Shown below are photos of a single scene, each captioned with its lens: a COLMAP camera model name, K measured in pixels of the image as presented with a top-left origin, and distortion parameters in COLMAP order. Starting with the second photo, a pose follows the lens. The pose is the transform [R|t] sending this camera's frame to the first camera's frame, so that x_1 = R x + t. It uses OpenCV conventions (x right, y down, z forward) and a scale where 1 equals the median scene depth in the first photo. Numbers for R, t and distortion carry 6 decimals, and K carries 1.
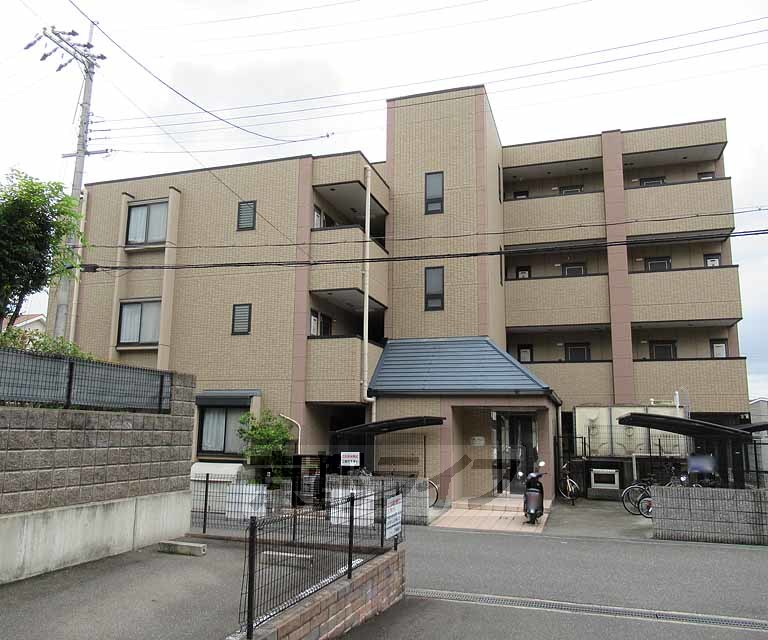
lens RADIAL K [[638.5, 0, 377.6], [0, 638.5, 324.1], [0, 0, 1]] dist [-0.001544, -0.002993]
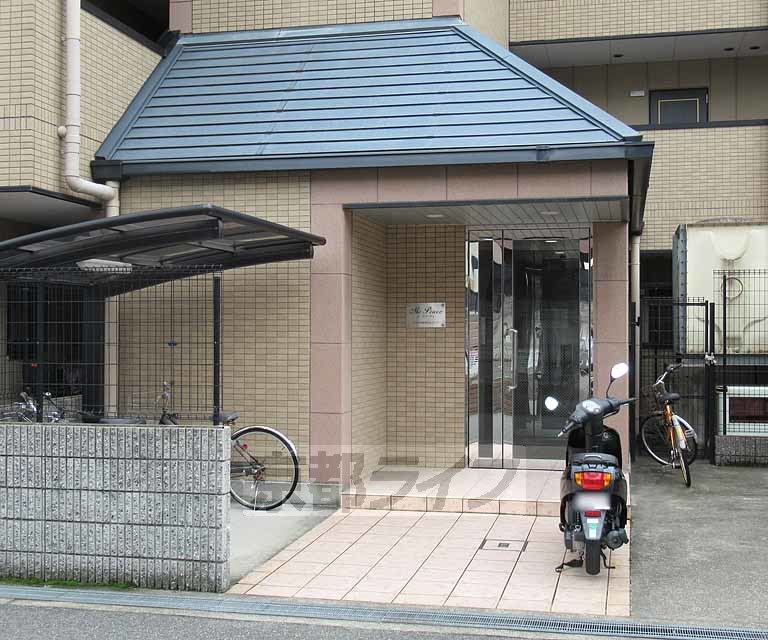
lens RADIAL K [[1060.4, 0, 385.9], [0, 1060.4, 320.1], [0, 0, 1]] dist [-0.028492, 0.000000]
pose [[0.996302, -0.010718, 0.085246, 0.086146], [-0.002400, 0.988329, 0.152313, 0.099267], [-0.085884, -0.151954, 0.984649, 0.432259]]
